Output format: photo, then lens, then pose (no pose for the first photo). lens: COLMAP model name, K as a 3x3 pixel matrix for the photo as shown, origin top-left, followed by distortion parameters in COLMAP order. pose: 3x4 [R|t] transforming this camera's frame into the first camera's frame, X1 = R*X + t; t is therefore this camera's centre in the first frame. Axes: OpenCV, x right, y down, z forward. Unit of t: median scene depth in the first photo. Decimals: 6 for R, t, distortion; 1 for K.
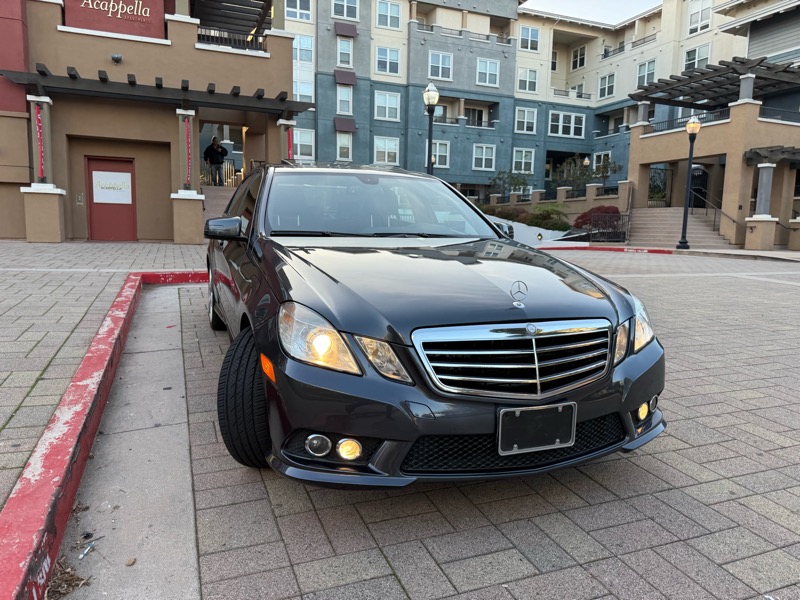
lens RADIAL K [[566.9, 0, 393.8], [0, 566.9, 296.8], [0, 0, 1]] dist [0.030348, -0.033981]
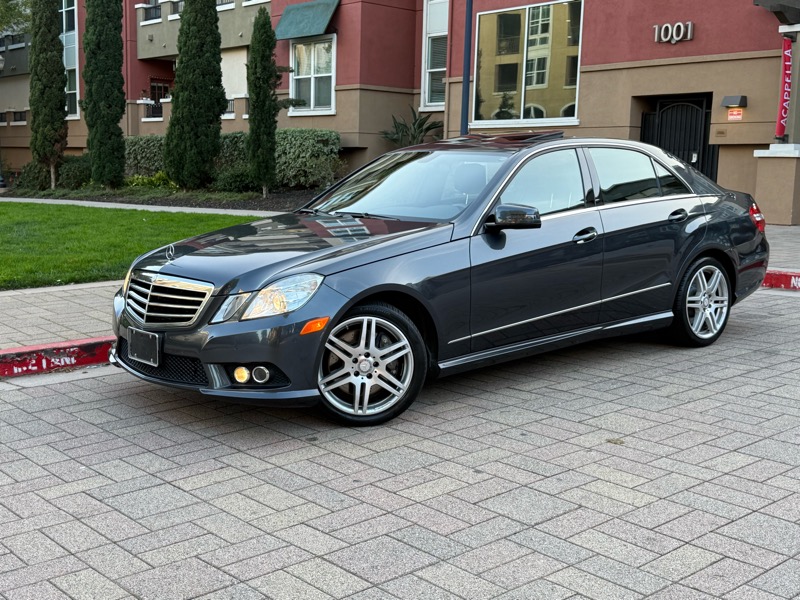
lens RADIAL K [[982.2, 0, 390.8], [0, 982.2, 298.1], [0, 0, 1]] dist [0.098849, 0.000000]
pose [[0.332939, 0.105272, -0.937054, 0.407040], [-0.130427, 0.989338, 0.064804, -0.019195], [0.933885, 0.100641, 0.343120, 0.105112]]
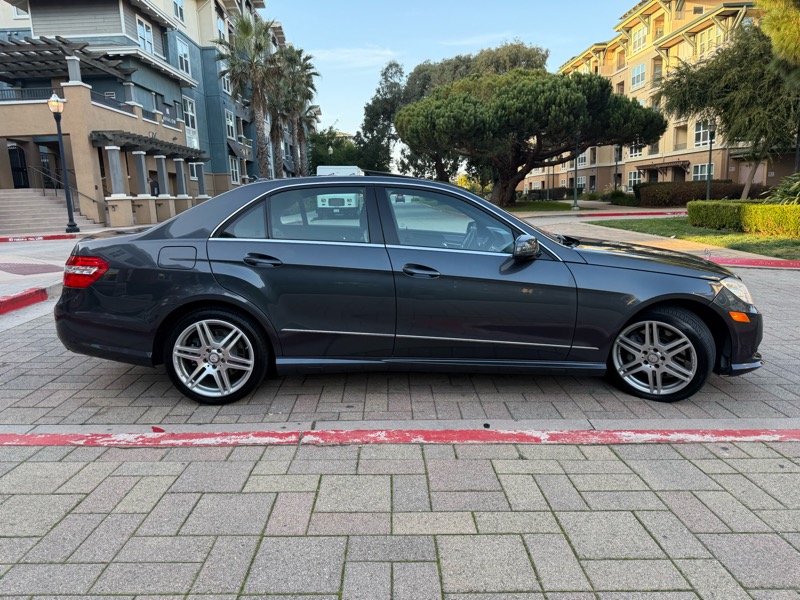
lens RADIAL K [[561.2, 0, 398.3], [0, 561.2, 299.3], [0, 0, 1]] dist [0.047447, -0.048407]
pose [[0.344797, -0.205824, 0.915834, -0.318248], [0.159620, 0.974311, 0.158871, -0.053956], [-0.925006, 0.091407, 0.368793, 0.197293]]
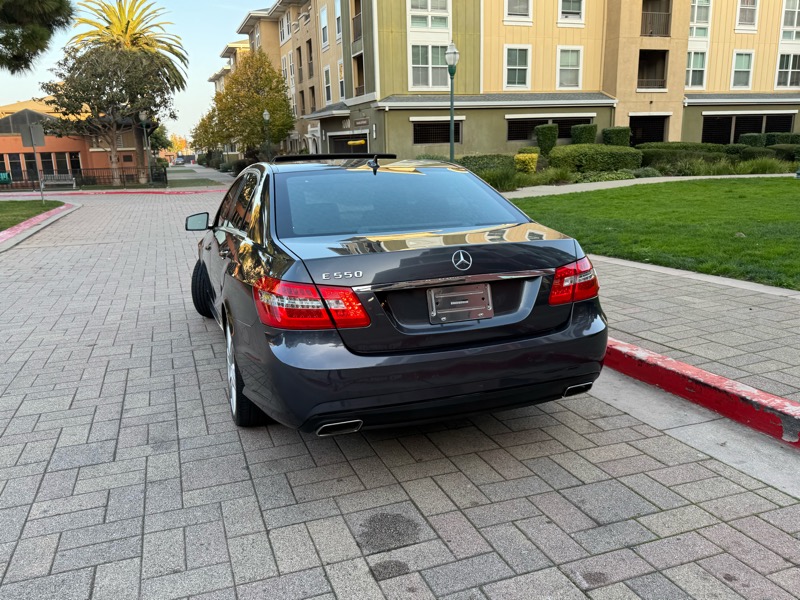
lens RADIAL K [[628.1, 0, 394.8], [0, 628.1, 298.6], [0, 0, 1]] dist [0.075541, -0.108370]
pose [[-0.999775, -0.003087, 0.021006, -0.066781], [0.004515, 0.935827, 0.352429, -0.119724], [-0.020746, 0.352445, -0.935603, 0.640135]]
